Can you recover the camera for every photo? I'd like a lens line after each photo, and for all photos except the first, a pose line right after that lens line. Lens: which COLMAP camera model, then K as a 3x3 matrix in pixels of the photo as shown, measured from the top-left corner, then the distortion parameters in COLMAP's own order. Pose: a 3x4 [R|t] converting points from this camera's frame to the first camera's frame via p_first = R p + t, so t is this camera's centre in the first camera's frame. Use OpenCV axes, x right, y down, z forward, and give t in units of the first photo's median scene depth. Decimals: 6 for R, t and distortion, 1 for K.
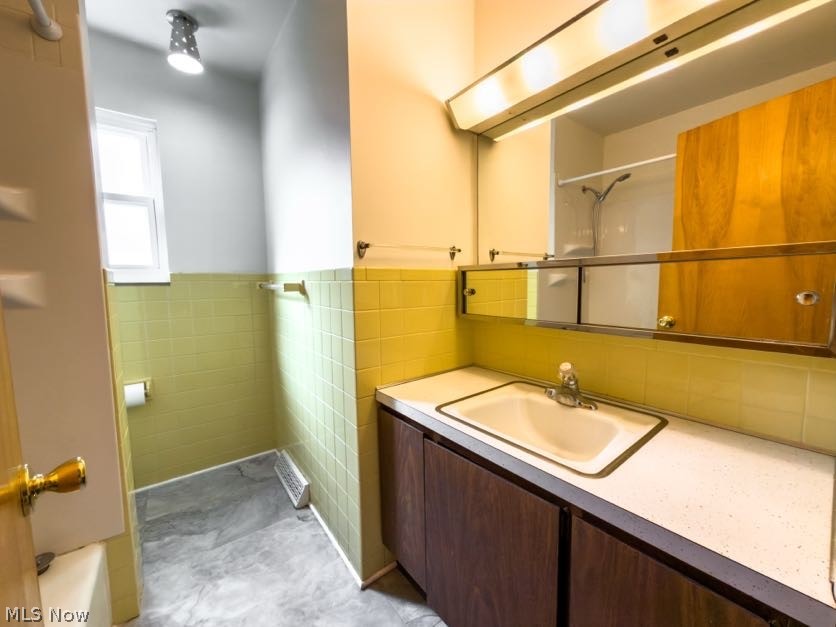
lens RADIAL K [[333.7, 0, 419.8], [0, 333.7, 311.7], [0, 0, 1]] dist [0.000557, -0.000141]
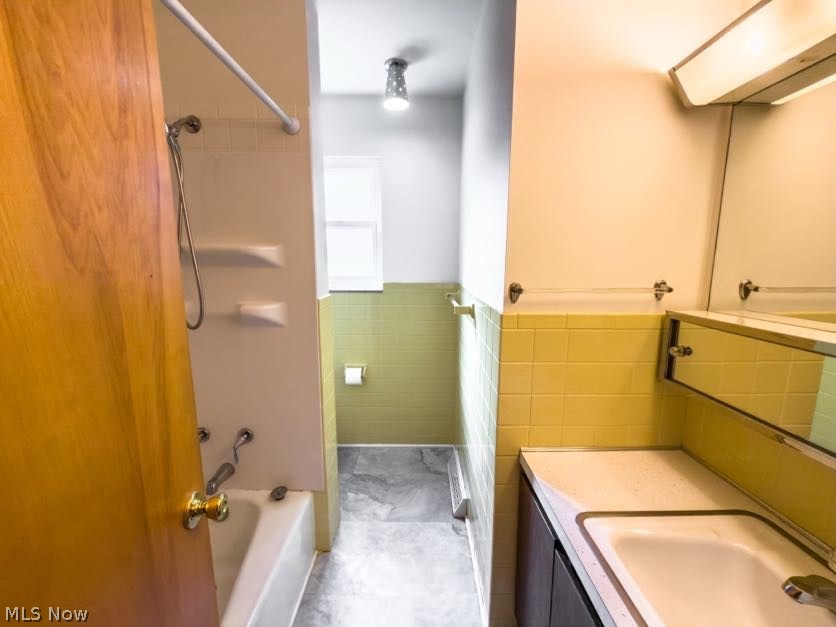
lens RADIAL K [[333.7, 0, 418.0], [0, 333.7, 312.0], [0, 0, 1]] dist [0.000557, -0.000141]
pose [[0.792122, 0.107473, -0.600826, 0.121243], [-0.067532, 0.993764, 0.088725, -0.158835], [0.606615, -0.029706, 0.794441, 0.133114]]
